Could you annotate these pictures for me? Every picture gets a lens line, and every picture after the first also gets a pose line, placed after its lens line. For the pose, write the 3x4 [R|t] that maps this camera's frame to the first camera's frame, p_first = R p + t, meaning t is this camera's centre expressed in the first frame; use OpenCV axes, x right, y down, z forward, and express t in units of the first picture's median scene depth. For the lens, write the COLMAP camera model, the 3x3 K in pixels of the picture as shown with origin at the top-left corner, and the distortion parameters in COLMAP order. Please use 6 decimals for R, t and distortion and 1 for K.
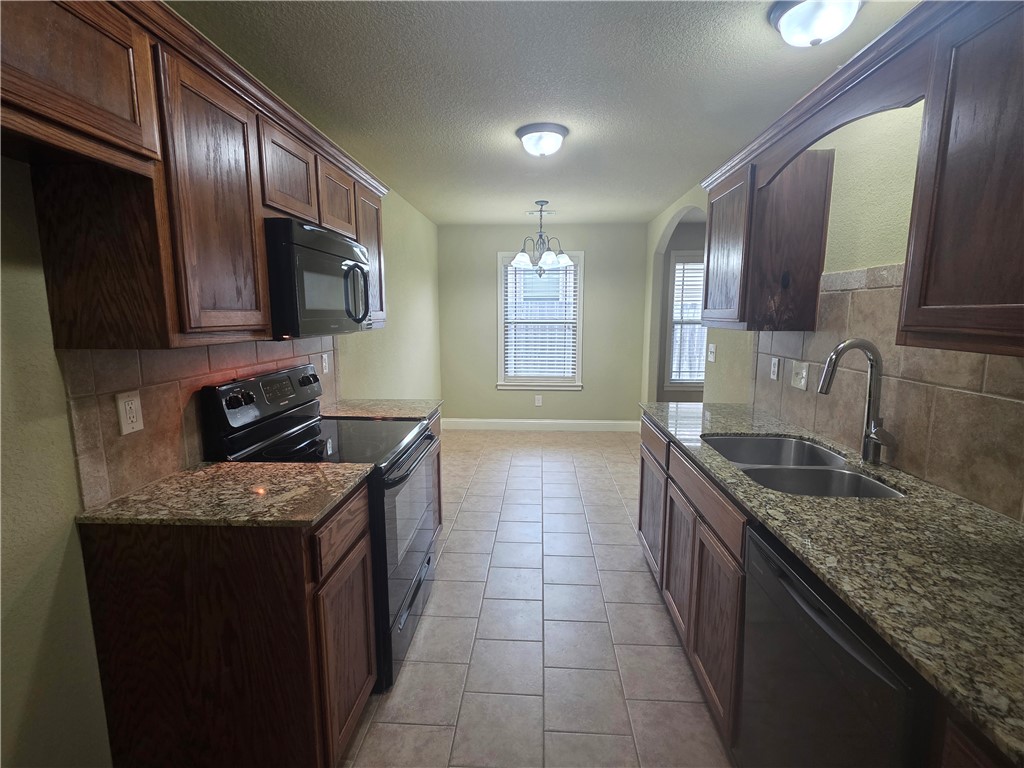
lens RADIAL K [[479.5, 0, 512.0], [0, 479.5, 384.0], [0, 0, 1]] dist [-0.000931, -0.000419]
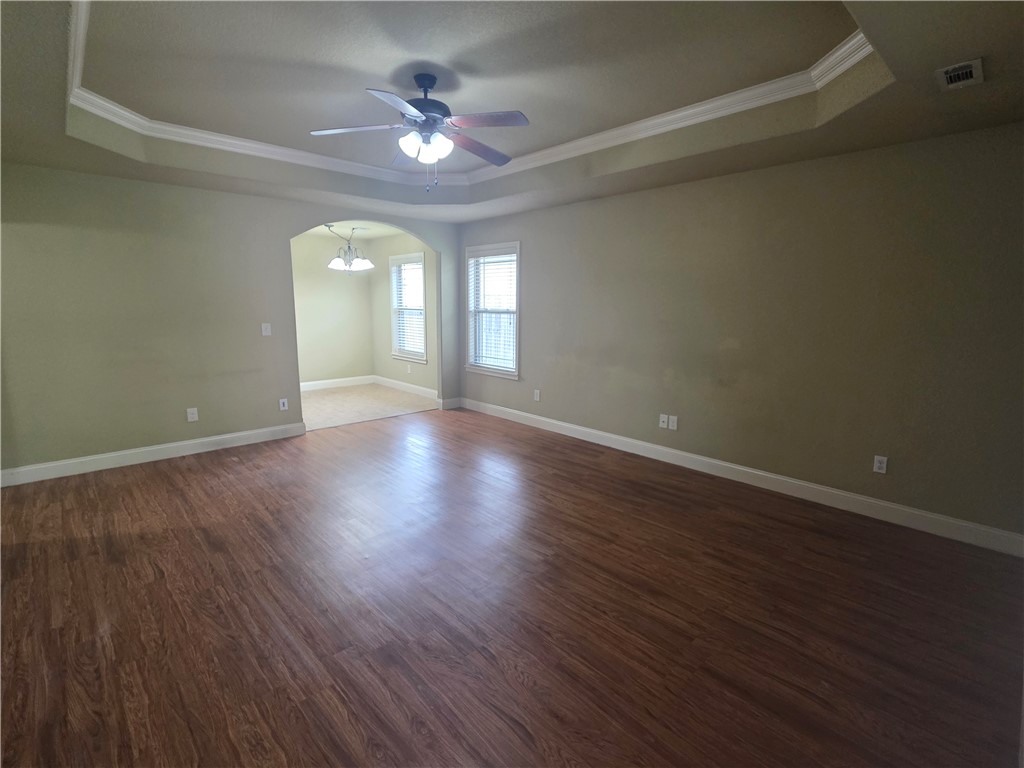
lens RADIAL K [[479.5, 0, 512.0], [0, 479.5, 384.0], [0, 0, 1]] dist [-0.000931, -0.000419]
pose [[0.720632, 0.125512, -0.681862, 1.186915], [-0.110113, 0.991714, 0.066174, -0.042937], [0.684517, 0.027395, 0.728482, 0.245390]]
